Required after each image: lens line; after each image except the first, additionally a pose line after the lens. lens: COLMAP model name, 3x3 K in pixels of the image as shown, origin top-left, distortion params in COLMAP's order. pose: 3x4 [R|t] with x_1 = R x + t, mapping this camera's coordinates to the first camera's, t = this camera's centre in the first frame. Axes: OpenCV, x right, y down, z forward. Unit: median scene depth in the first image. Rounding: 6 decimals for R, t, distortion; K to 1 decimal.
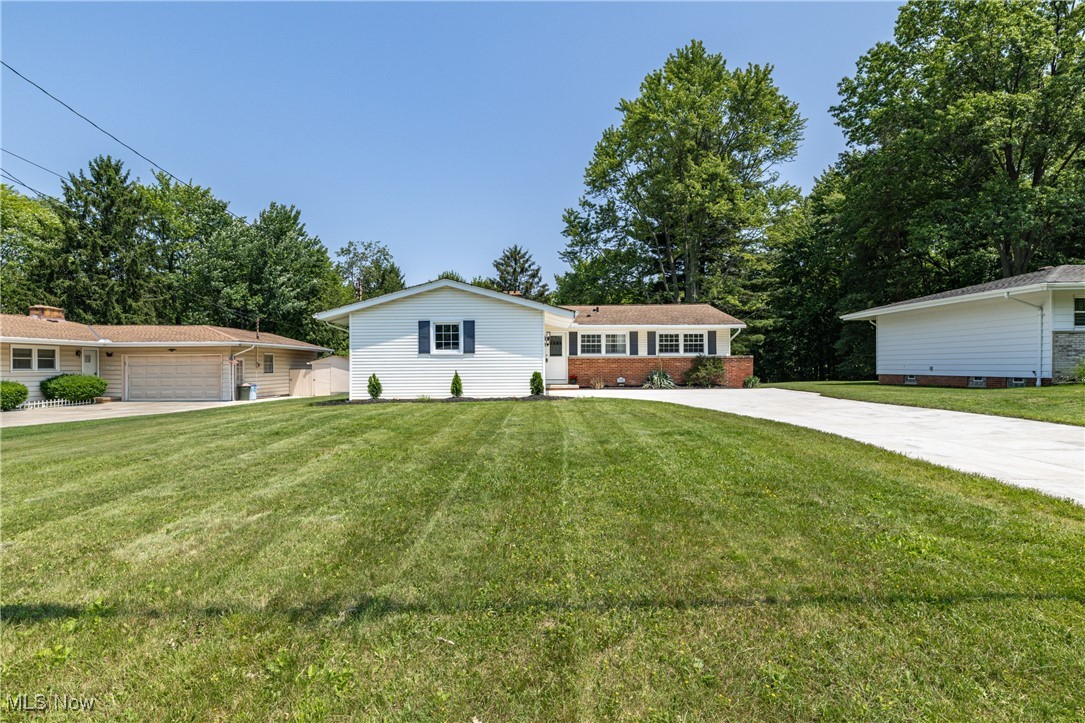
lens RADIAL K [[483.1, 0, 540.7], [0, 483.1, 357.6], [0, 0, 1]] dist [-0.004611, 0.000578]
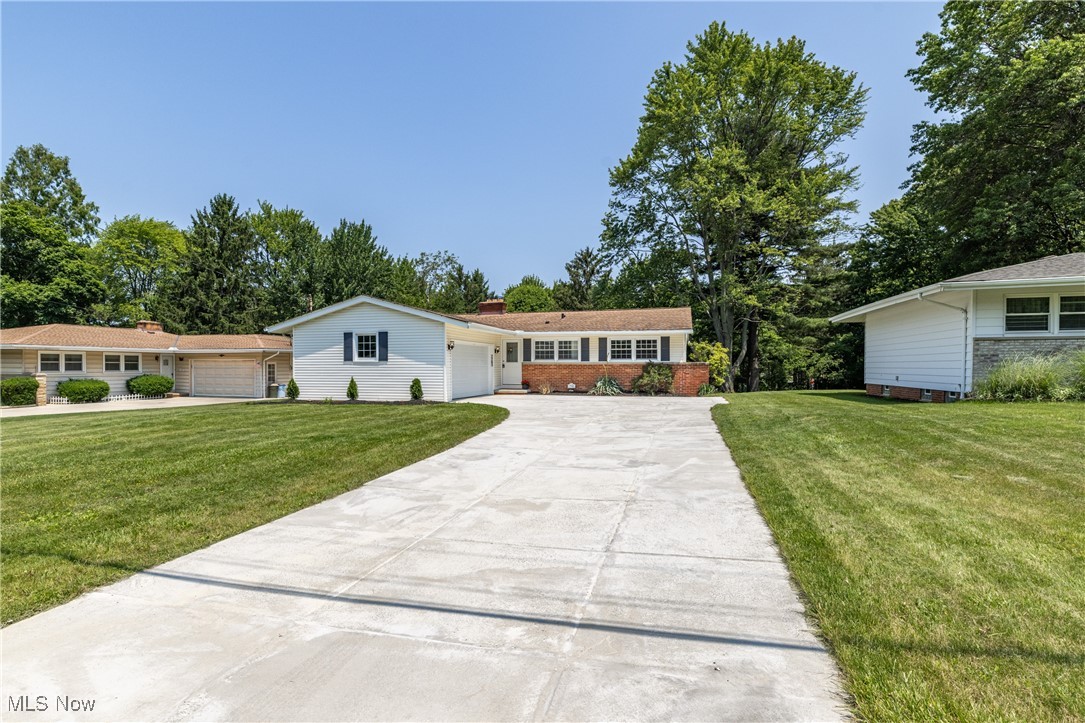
lens RADIAL K [[483.1, 0, 546.1], [0, 483.1, 370.8], [0, 0, 1]] dist [-0.004611, 0.000578]
pose [[0.972271, 0.007744, -0.233730, 0.348255], [-0.001471, 0.999634, 0.027002, -0.012301], [0.233854, -0.025910, 0.971926, -0.001369]]
